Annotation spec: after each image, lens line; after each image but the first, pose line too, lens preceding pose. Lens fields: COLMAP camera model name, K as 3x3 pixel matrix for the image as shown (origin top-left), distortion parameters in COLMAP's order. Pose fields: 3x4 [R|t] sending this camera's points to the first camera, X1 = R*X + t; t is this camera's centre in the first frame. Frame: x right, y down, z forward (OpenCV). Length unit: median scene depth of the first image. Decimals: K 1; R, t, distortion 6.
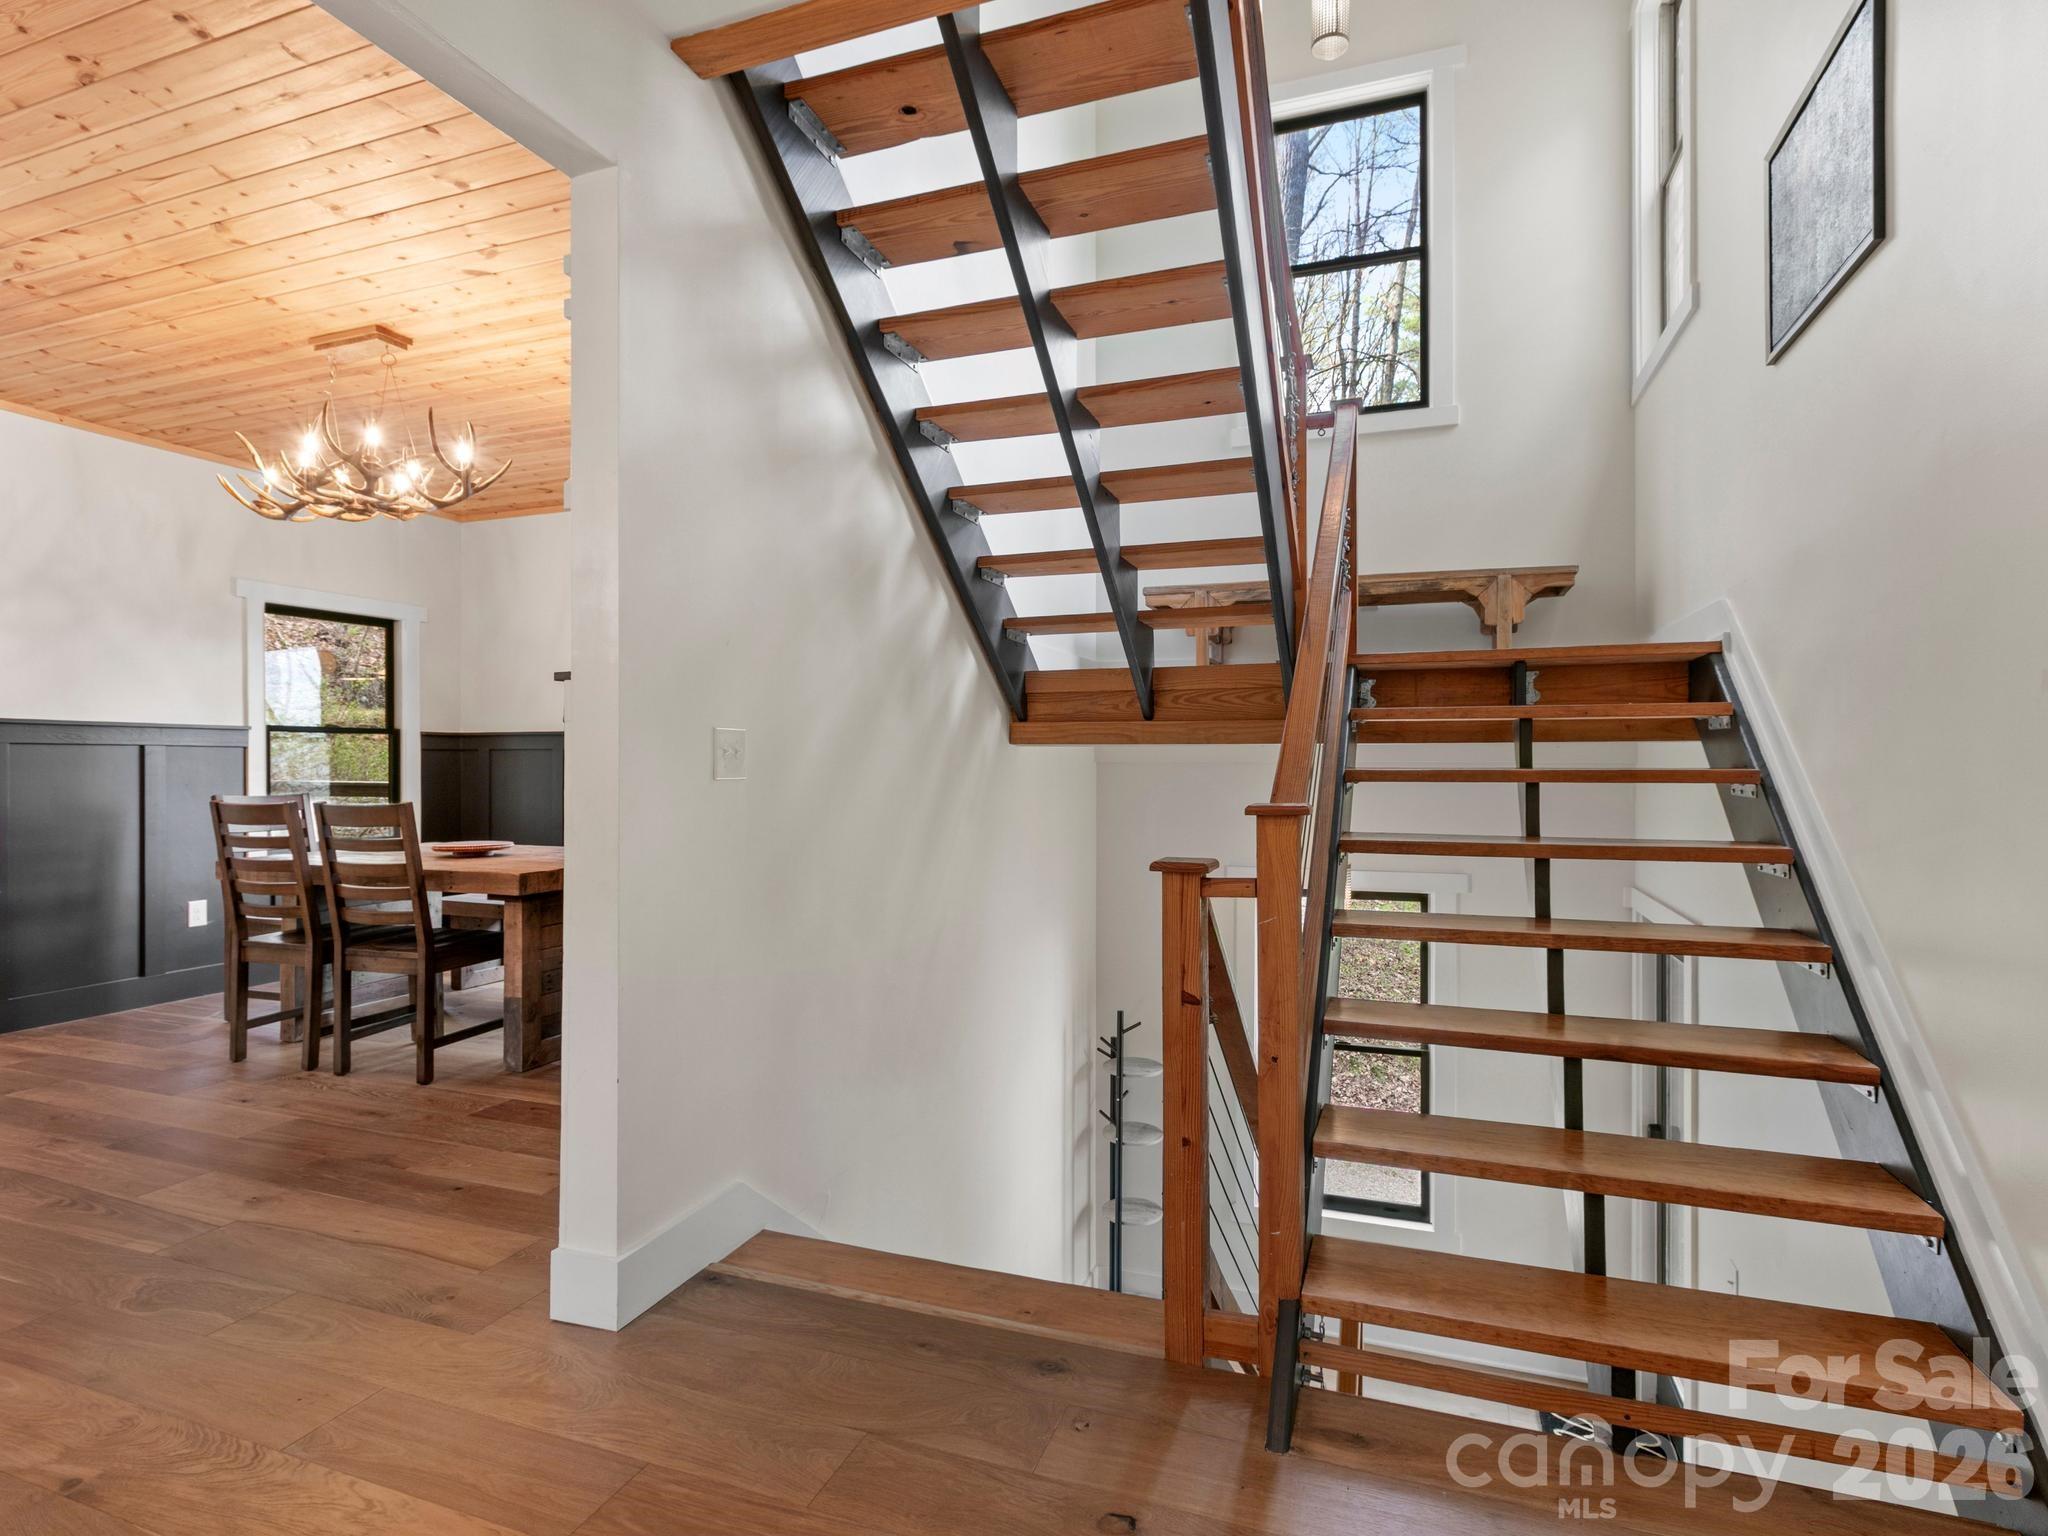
lens RADIAL K [[1040.2, 0, 1027.4], [0, 1040.2, 758.5], [0, 0, 1]] dist [-0.005926, 0.000191]
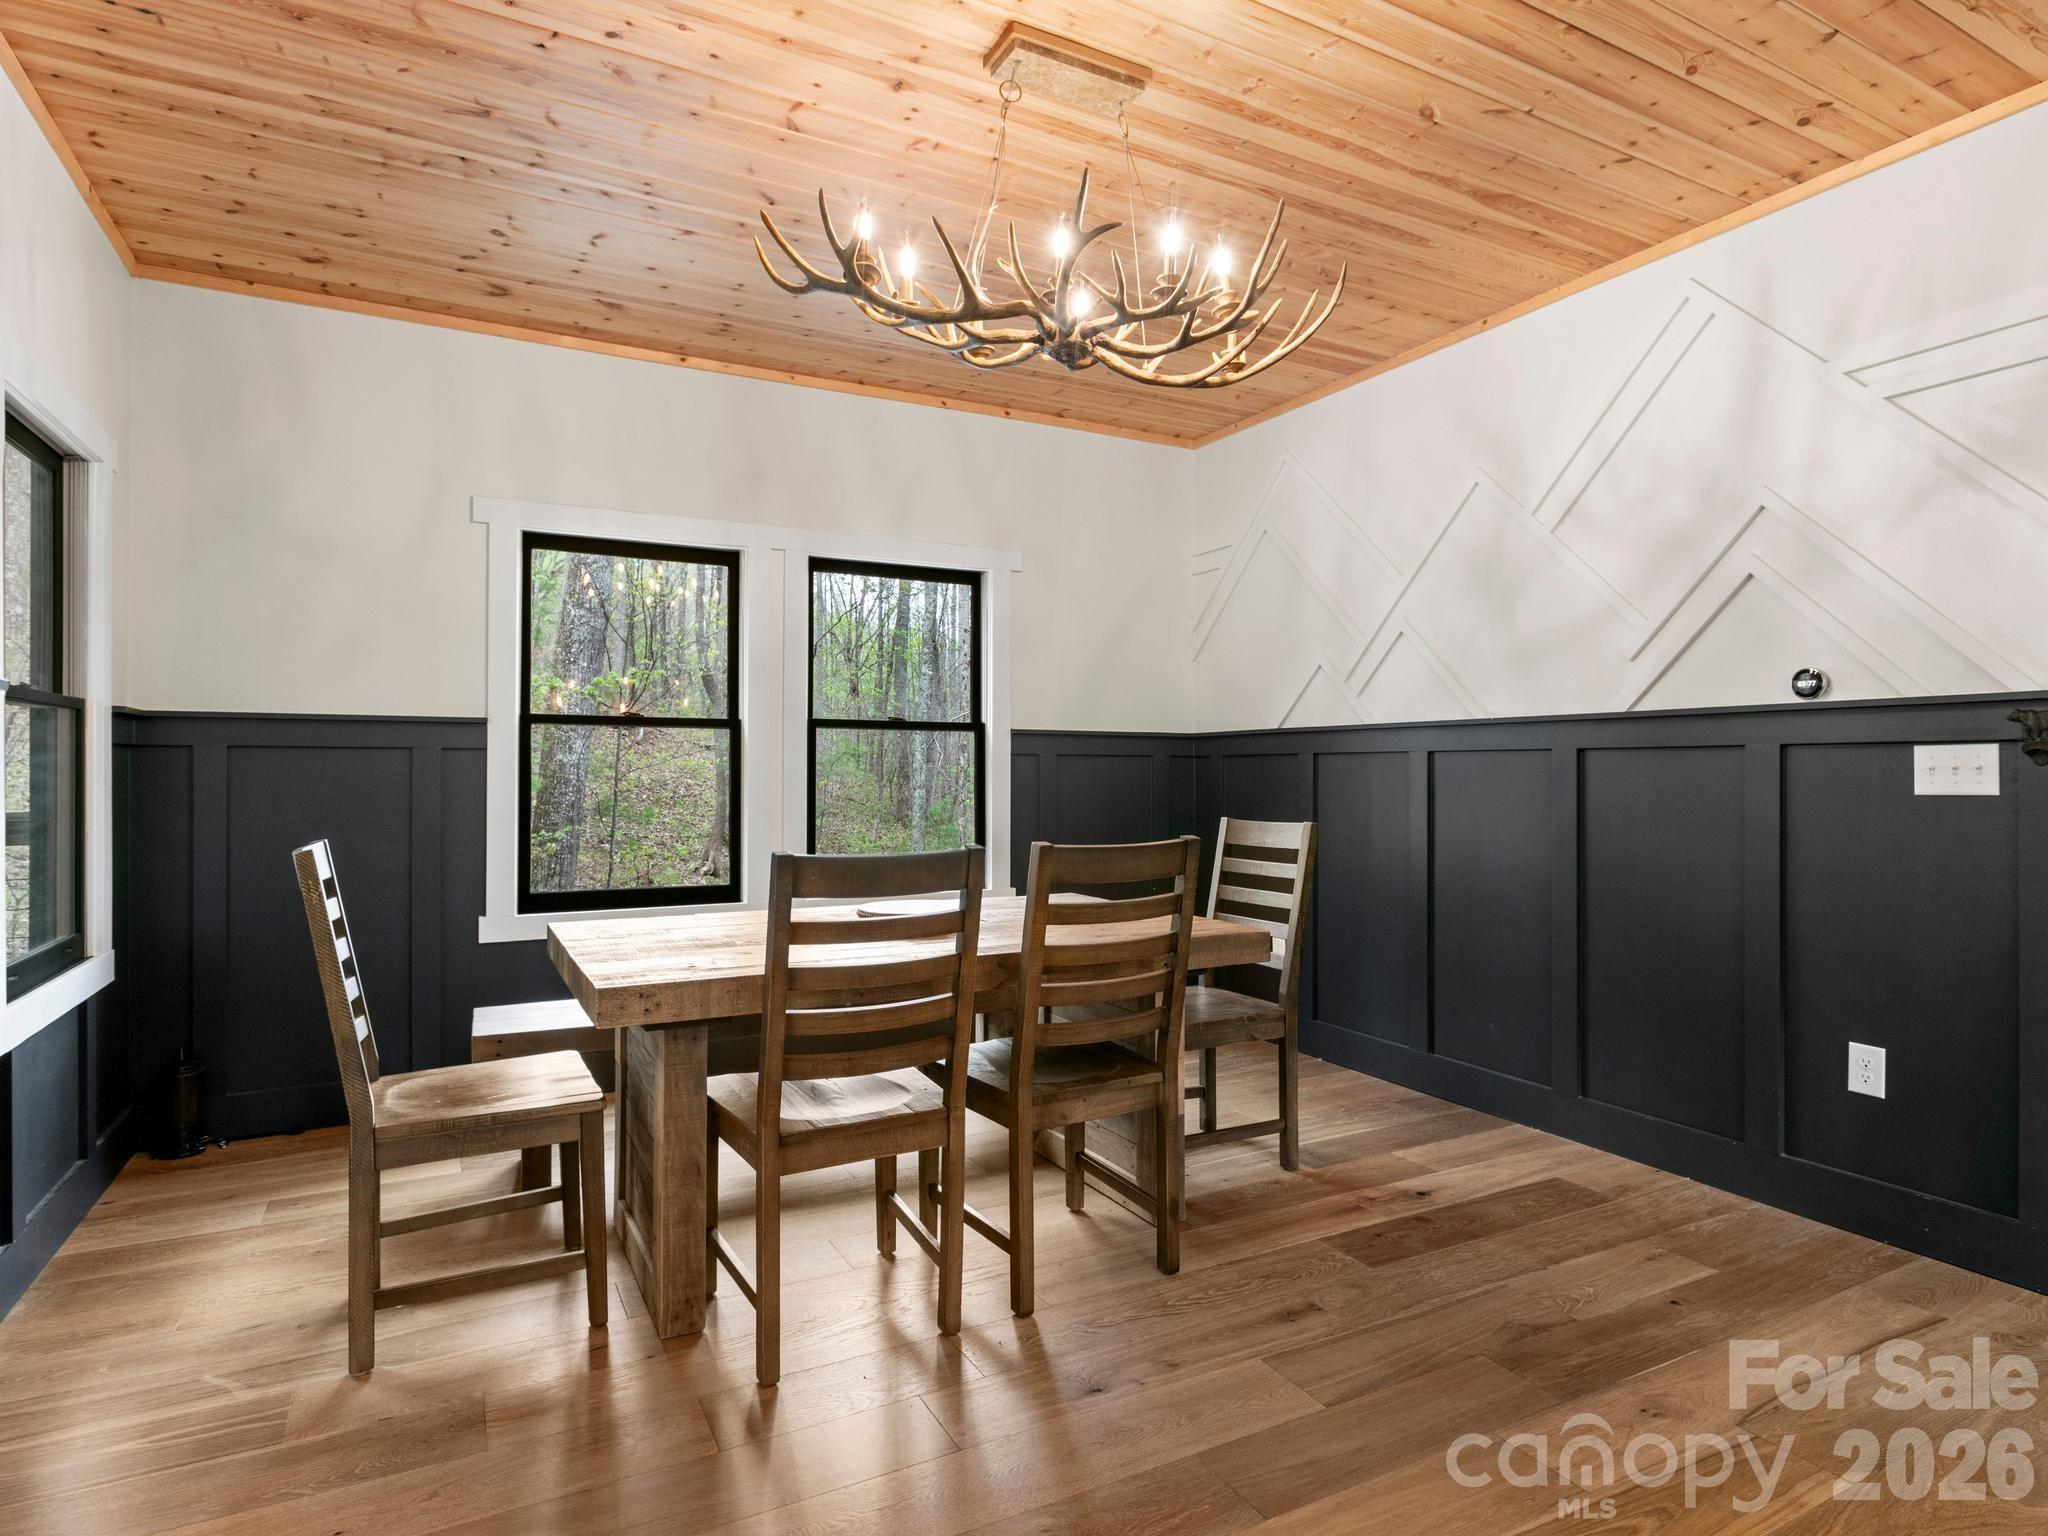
lens RADIAL K [[1118.8, 0, 1028.5], [0, 1118.8, 783.4], [0, 0, 1]] dist [-0.001301, -0.000415]
pose [[0.656944, 0.006845, 0.753908, -1.271225], [-0.009564, 0.999954, -0.000744, 0.009916], [-0.753879, -0.006722, 0.656979, 0.663775]]
